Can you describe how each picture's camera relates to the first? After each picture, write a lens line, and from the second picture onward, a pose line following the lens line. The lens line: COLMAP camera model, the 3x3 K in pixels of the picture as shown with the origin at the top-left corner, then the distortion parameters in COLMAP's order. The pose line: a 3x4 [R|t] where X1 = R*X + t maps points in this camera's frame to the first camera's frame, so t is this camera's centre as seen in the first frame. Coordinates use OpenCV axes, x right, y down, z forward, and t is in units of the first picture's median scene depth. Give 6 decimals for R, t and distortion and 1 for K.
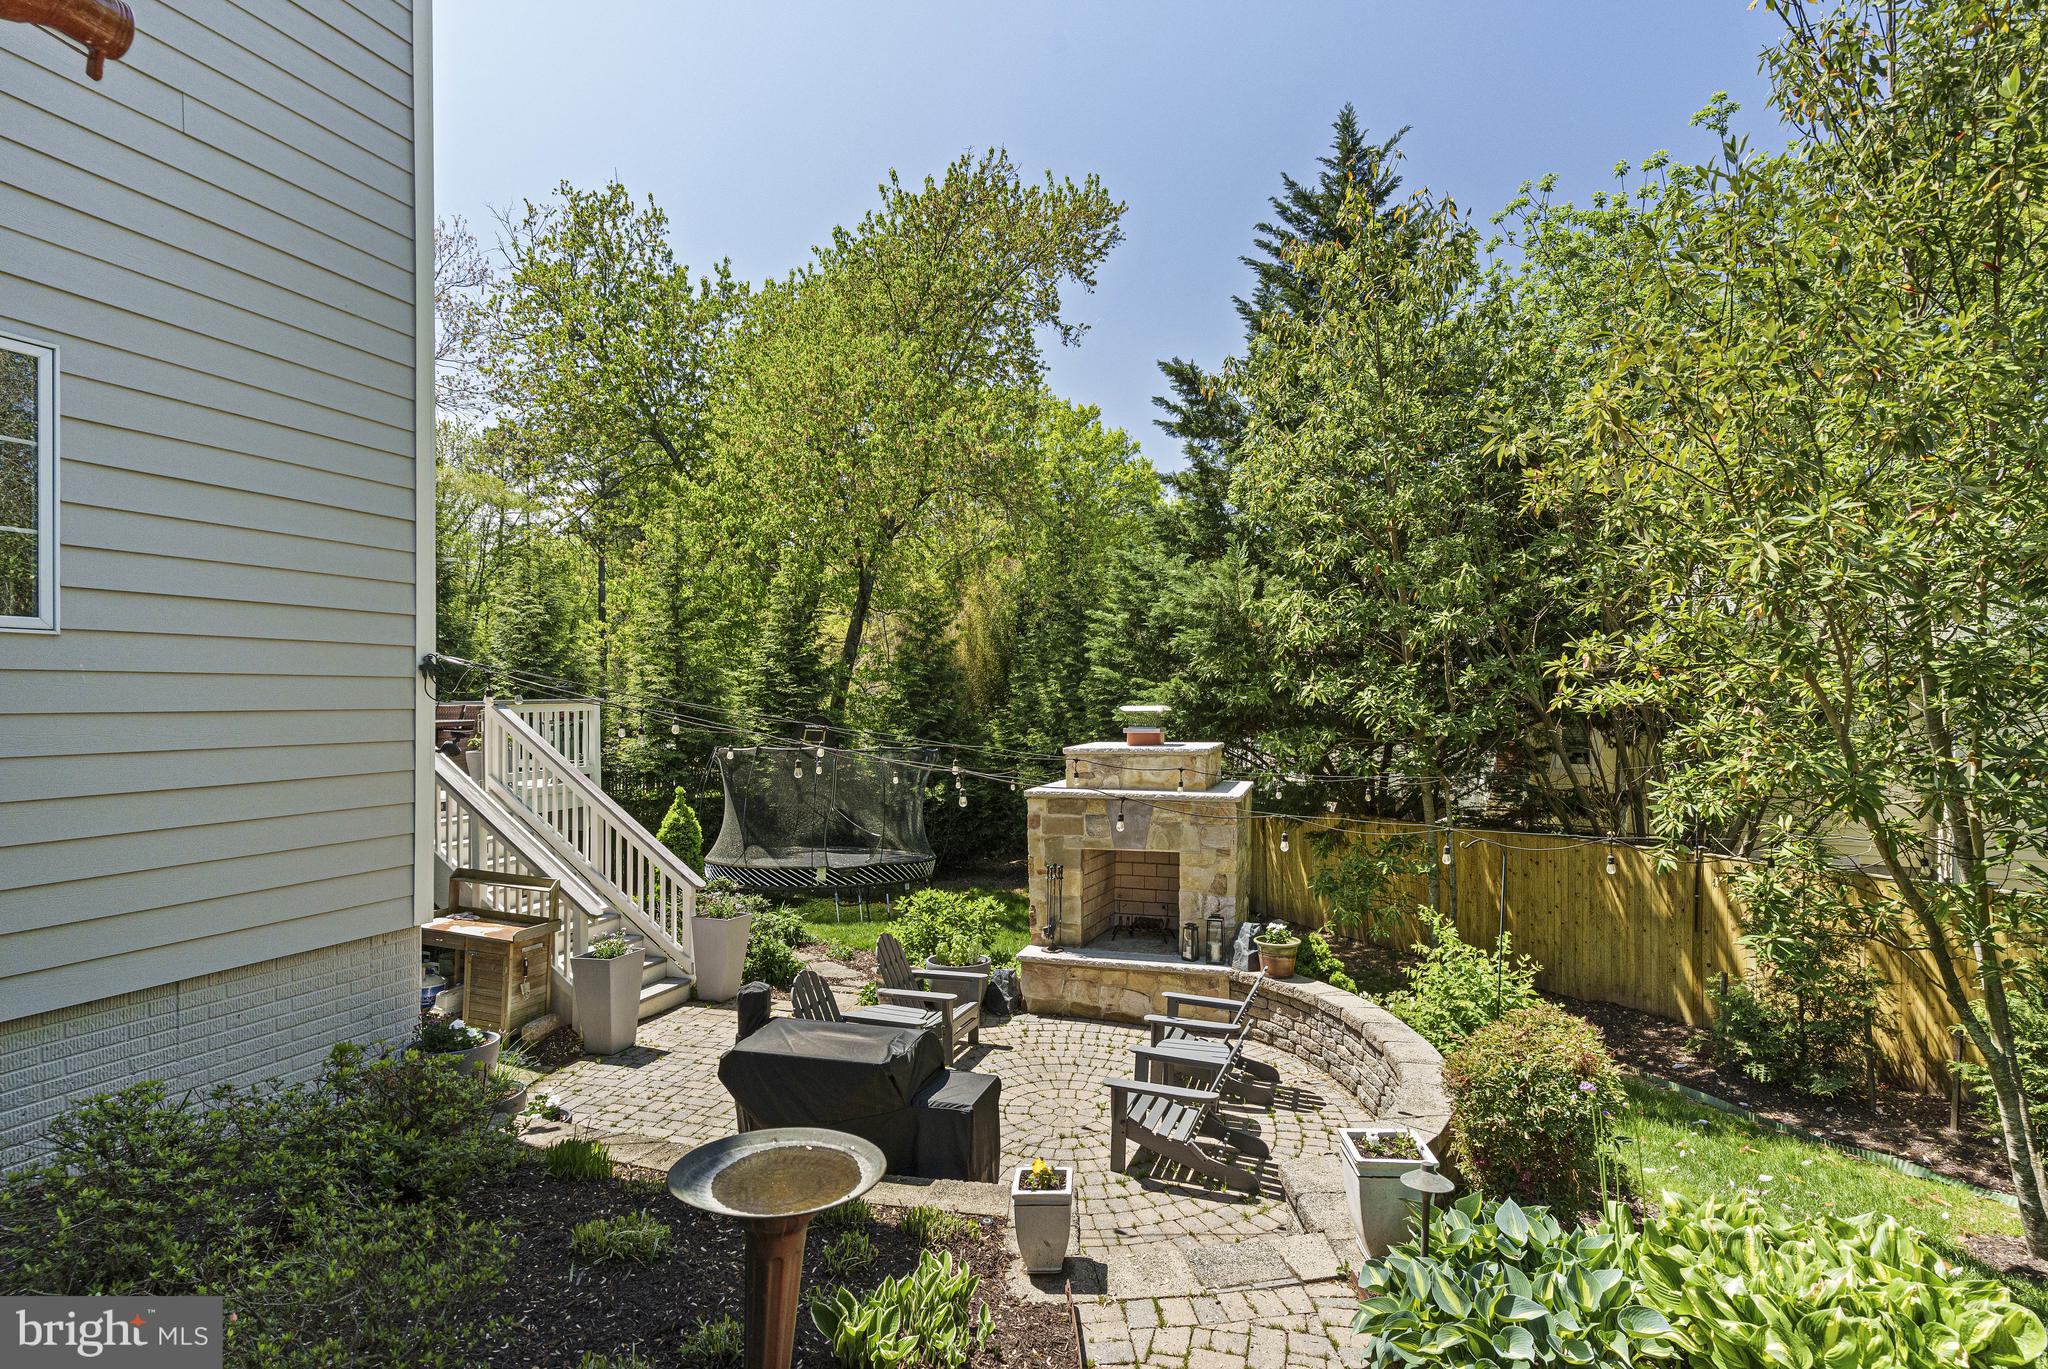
lens RADIAL K [[993.3, 0, 1024.3], [0, 993.3, 704.2], [0, 0, 1]] dist [0.002878, 0.000810]
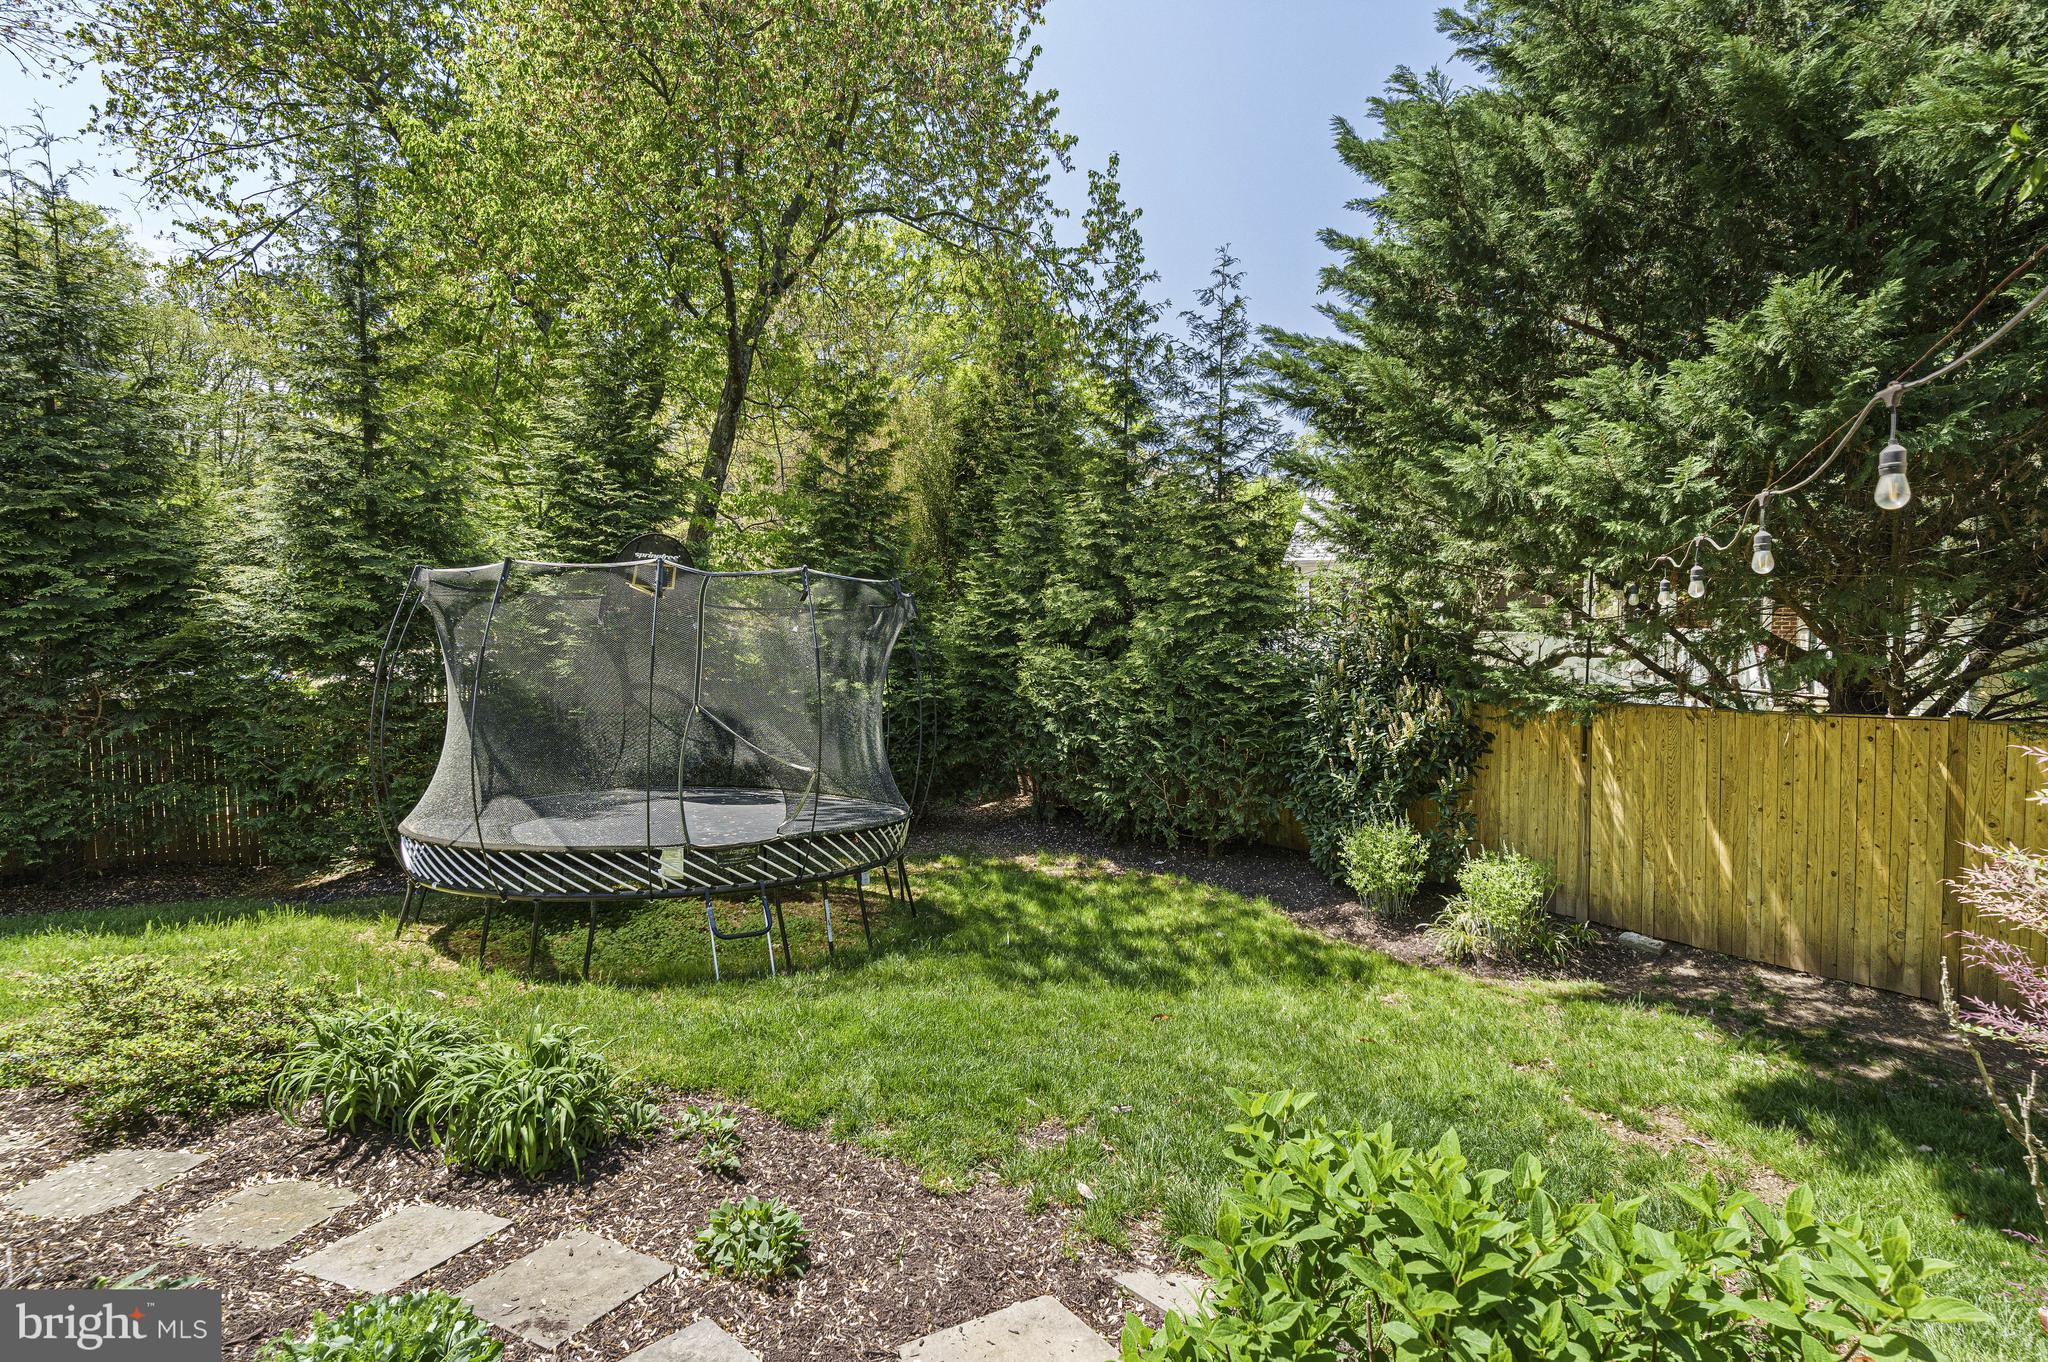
lens RADIAL K [[993.3, 0, 1024.3], [0, 993.3, 700.7], [0, 0, 1]] dist [0.002878, 0.000810]
pose [[0.990263, 0.001035, 0.139202, -0.087191], [-0.011254, 0.997294, 0.072644, 0.053388], [-0.138751, -0.073503, 0.987596, 0.430469]]
